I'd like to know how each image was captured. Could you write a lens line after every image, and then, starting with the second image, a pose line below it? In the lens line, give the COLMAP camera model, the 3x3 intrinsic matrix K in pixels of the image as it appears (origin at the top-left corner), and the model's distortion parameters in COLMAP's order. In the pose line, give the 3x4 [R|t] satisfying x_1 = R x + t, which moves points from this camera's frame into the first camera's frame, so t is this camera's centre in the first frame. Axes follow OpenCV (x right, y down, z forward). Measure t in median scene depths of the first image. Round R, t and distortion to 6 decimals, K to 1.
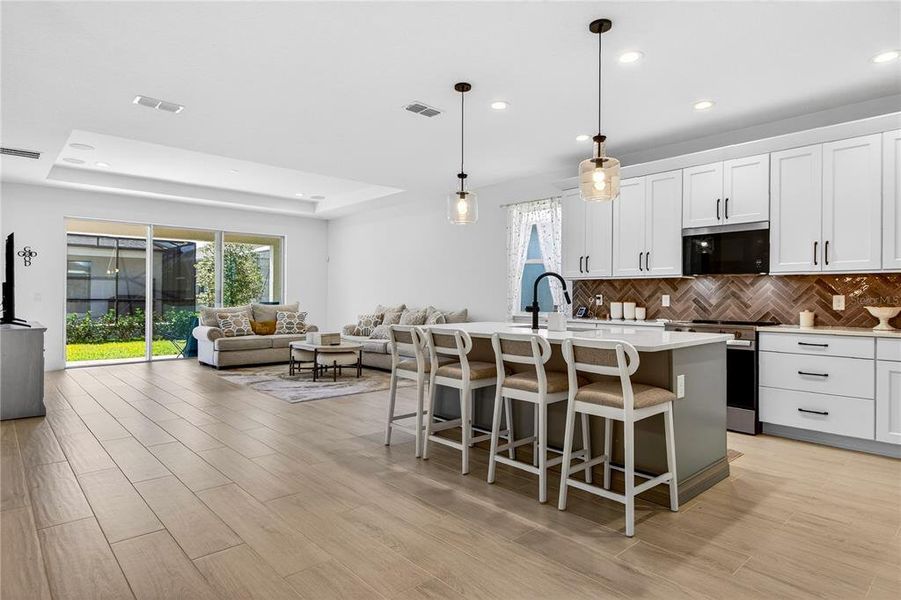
lens RADIAL K [[520.4, 0, 462.4], [0, 520.4, 291.2], [0, 0, 1]] dist [0.005578, -0.002929]
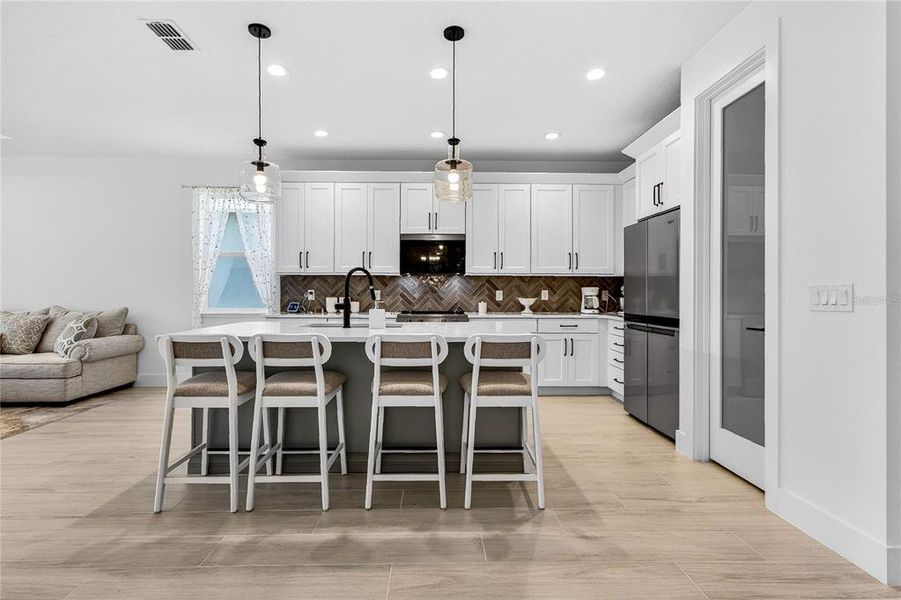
lens RADIAL K [[436.9, 0, 451.9], [0, 436.9, 294.3], [0, 0, 1]] dist [0.002313, 0.003263]
pose [[0.661640, -0.008187, 0.749777, -0.287796], [-0.005031, 0.999869, 0.015358, 0.000408], [-0.749805, -0.013934, 0.661513, 0.306583]]
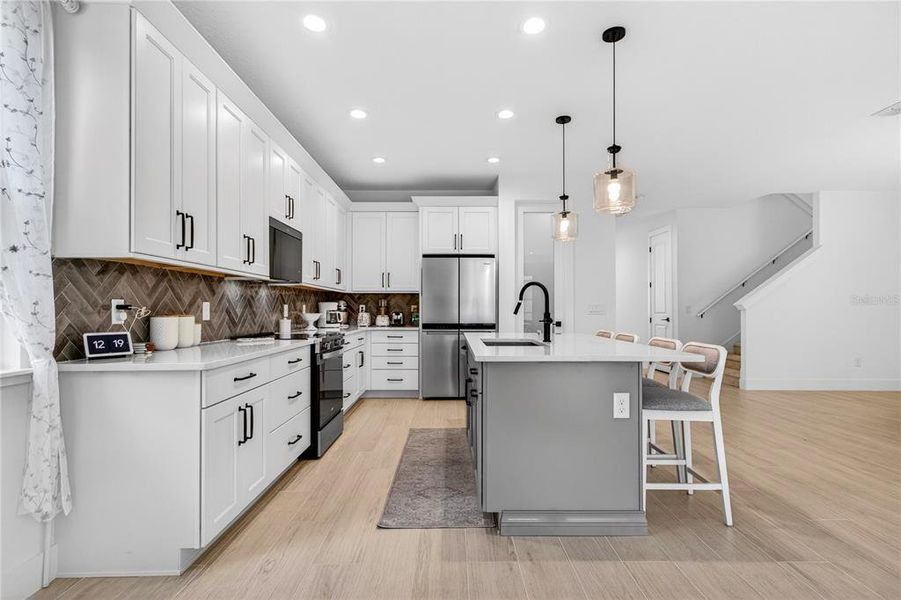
lens RADIAL K [[436.9, 0, 454.6], [0, 436.9, 307.9], [0, 0, 1]] dist [0.002313, 0.003263]
pose [[-0.725295, -0.005200, 0.688419, -0.252185], [-0.013588, 0.999885, -0.006763, 0.017467], [-0.688304, -0.014260, -0.725282, 1.515442]]
